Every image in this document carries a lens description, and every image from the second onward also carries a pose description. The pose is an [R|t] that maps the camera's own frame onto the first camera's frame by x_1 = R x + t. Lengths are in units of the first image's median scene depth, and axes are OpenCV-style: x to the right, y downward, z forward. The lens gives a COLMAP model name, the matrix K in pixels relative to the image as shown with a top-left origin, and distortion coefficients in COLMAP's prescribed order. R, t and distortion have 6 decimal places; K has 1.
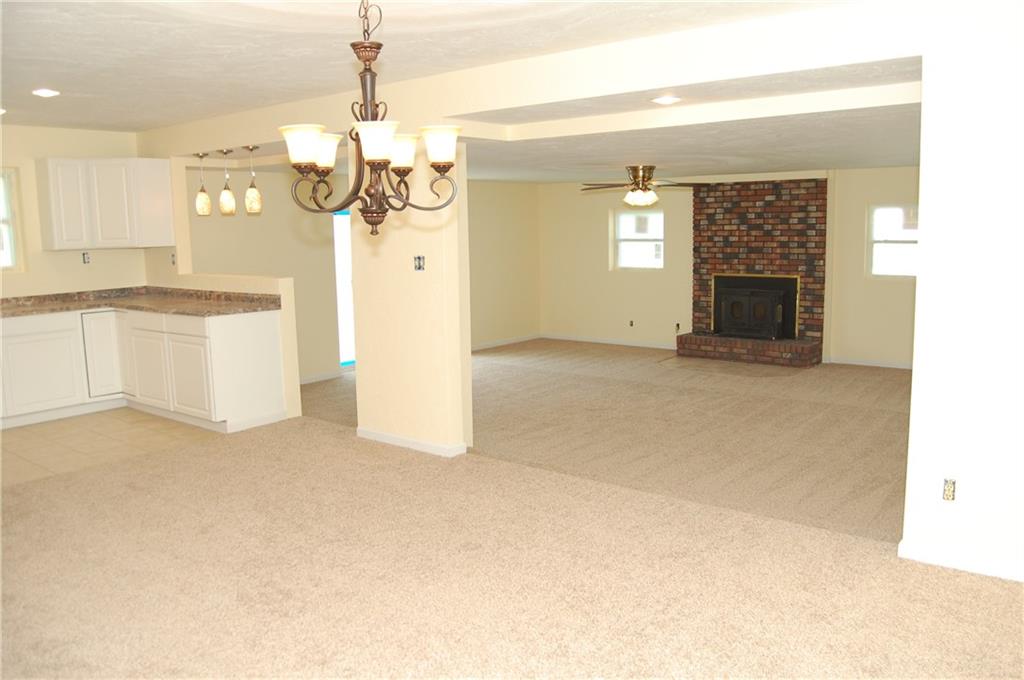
lens RADIAL K [[800.0, 0, 533.5], [0, 800.0, 336.9], [0, 0, 1]] dist [-0.078912, -0.001626]
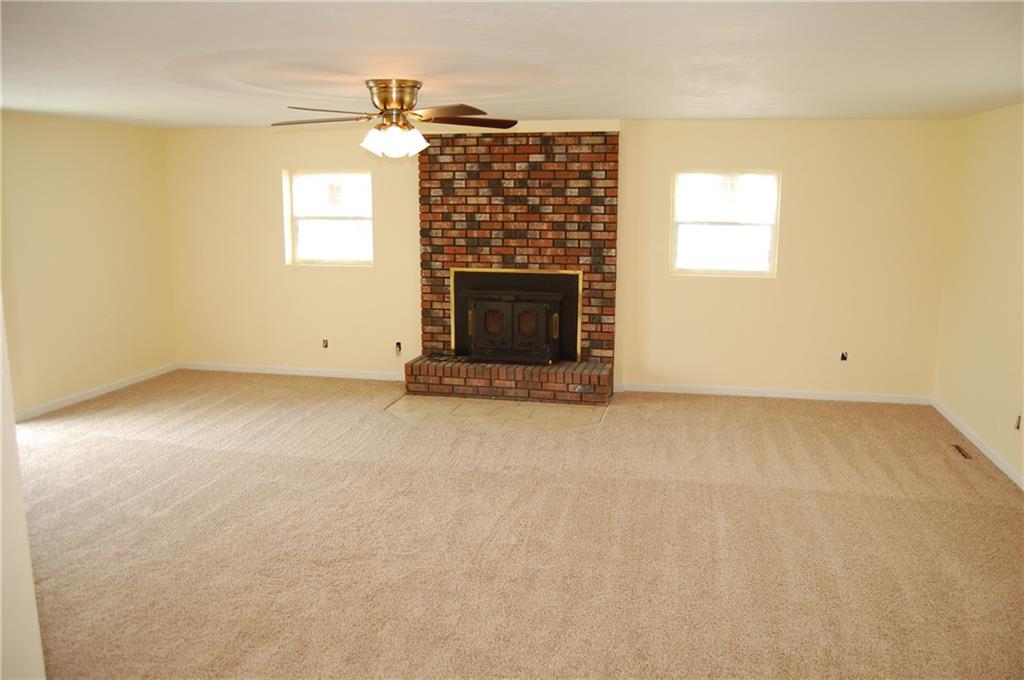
lens RADIAL K [[800.0, 0, 533.5], [0, 800.0, 336.9], [0, 0, 1]] dist [-0.078912, -0.001626]
pose [[0.894873, -0.056704, 0.442703, -0.017651], [0.042051, 0.998196, 0.042853, -0.049799], [-0.444335, -0.019732, 0.895644, 0.375654]]
